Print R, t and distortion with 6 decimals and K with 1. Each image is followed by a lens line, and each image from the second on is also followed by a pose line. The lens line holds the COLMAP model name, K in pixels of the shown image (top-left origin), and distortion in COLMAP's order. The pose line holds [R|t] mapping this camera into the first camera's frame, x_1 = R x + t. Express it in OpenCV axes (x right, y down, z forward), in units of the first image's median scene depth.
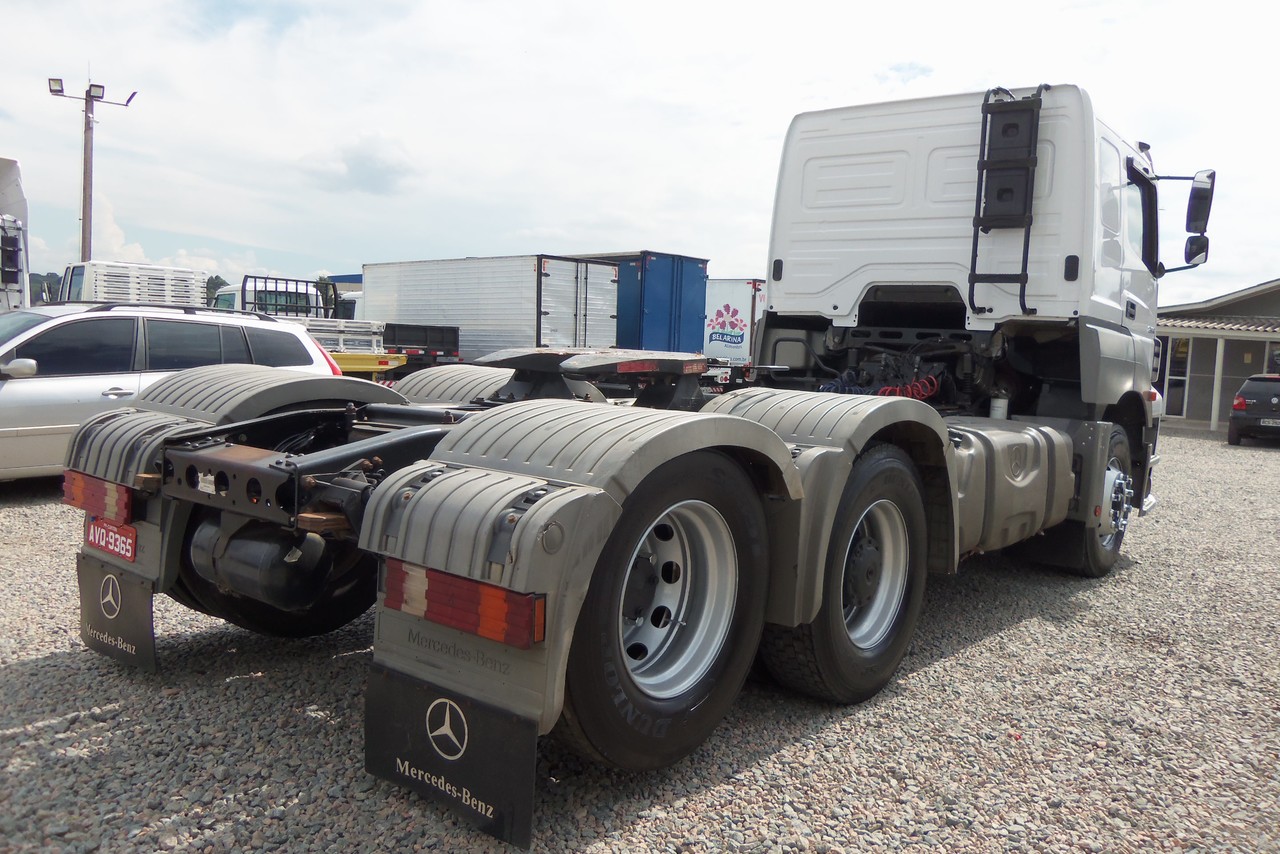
lens RADIAL K [[1045.3, 0, 635.5], [0, 1045.3, 450.6], [0, 0, 1]] dist [-0.001399, -0.000450]
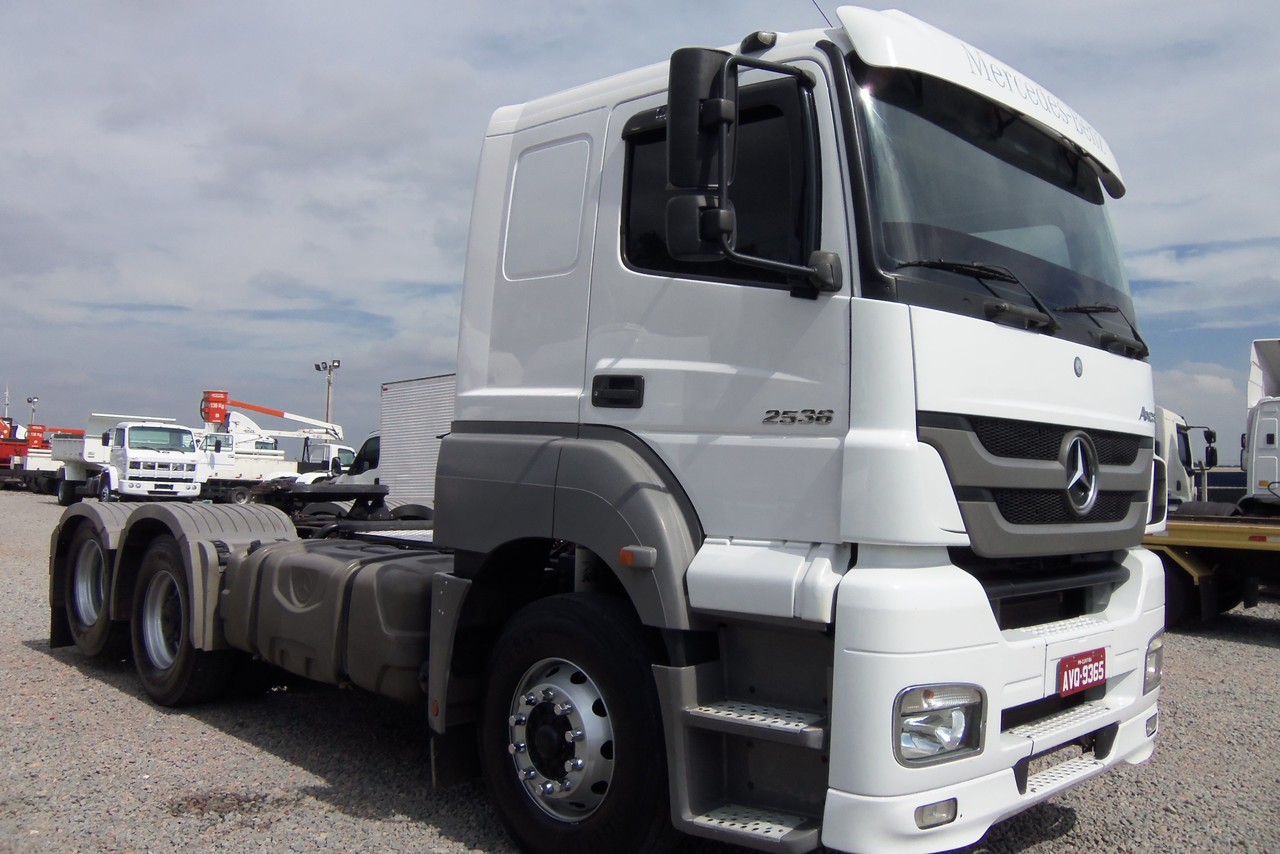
lens RADIAL K [[1050.1, 0, 640.0], [0, 1050.1, 427.0], [0, 0, 1]] dist [0.003676, 0.001135]
pose [[-0.082544, -0.093588, -0.992183, 1.483062], [-0.130250, 0.988054, -0.082362, -0.107161], [0.988039, 0.122434, -0.093748, 1.537211]]
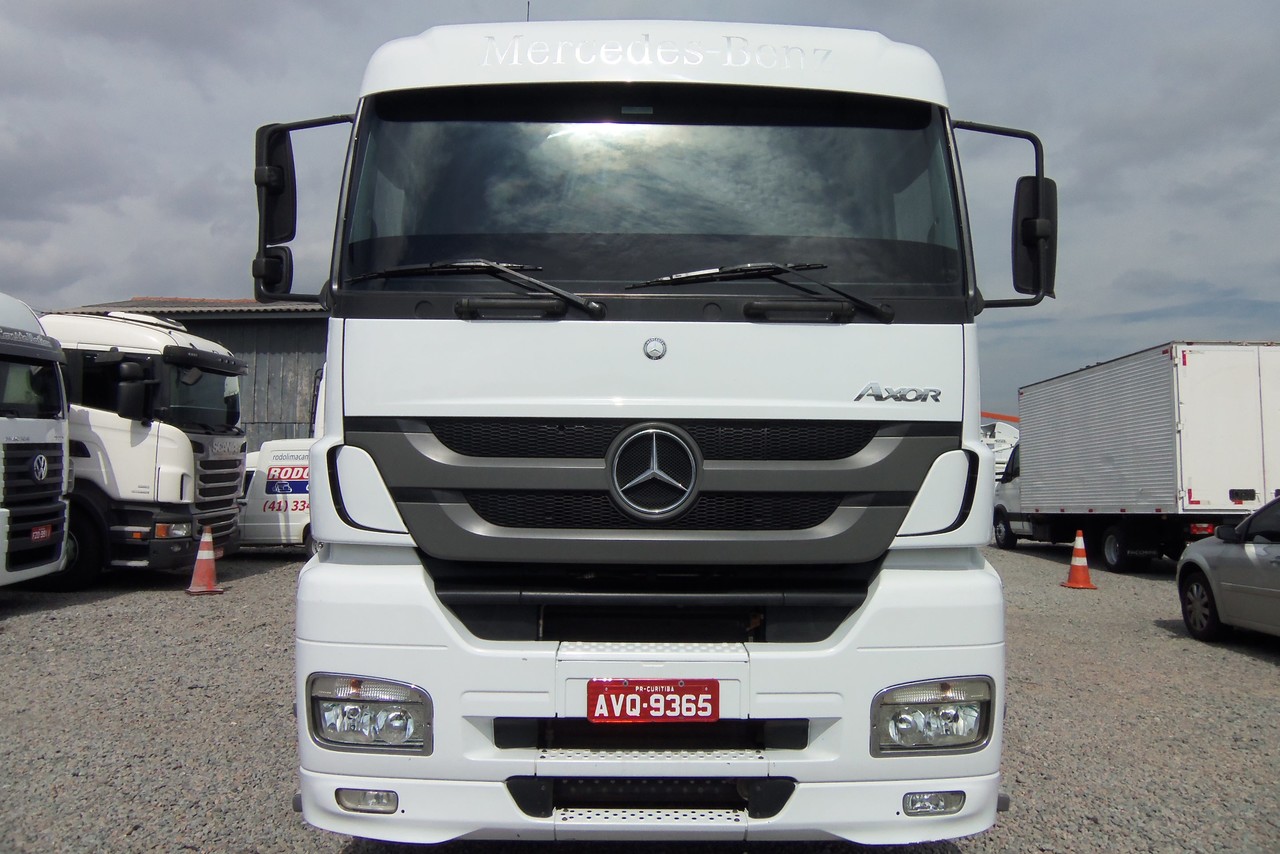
lens RADIAL K [[1050.1, 0, 640.0], [0, 1050.1, 427.0], [0, 0, 1]] dist [0.003676, 0.001135]
pose [[-0.764789, -0.078060, -0.639535, 1.113189], [-0.108081, 0.994111, 0.007910, -0.214704], [0.635151, 0.075172, -0.768721, 2.315132]]
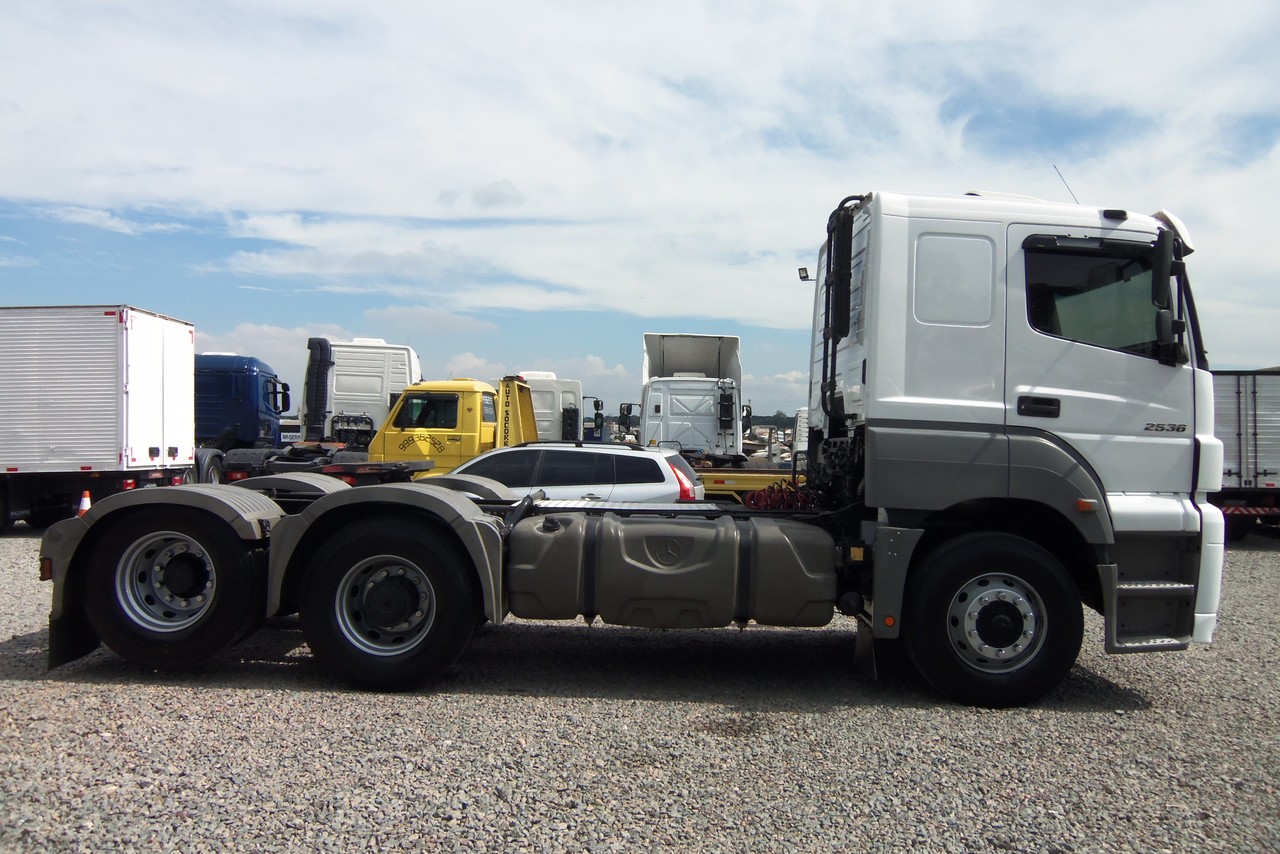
lens RADIAL K [[1045.3, 0, 635.5], [0, 1045.3, 450.6], [0, 0, 1]] dist [-0.001399, -0.000450]
pose [[0.643695, -0.029302, -0.764721, 1.369063], [-0.068663, 0.993025, -0.095846, 0.014913], [0.762195, 0.114204, 0.637193, 0.249240]]
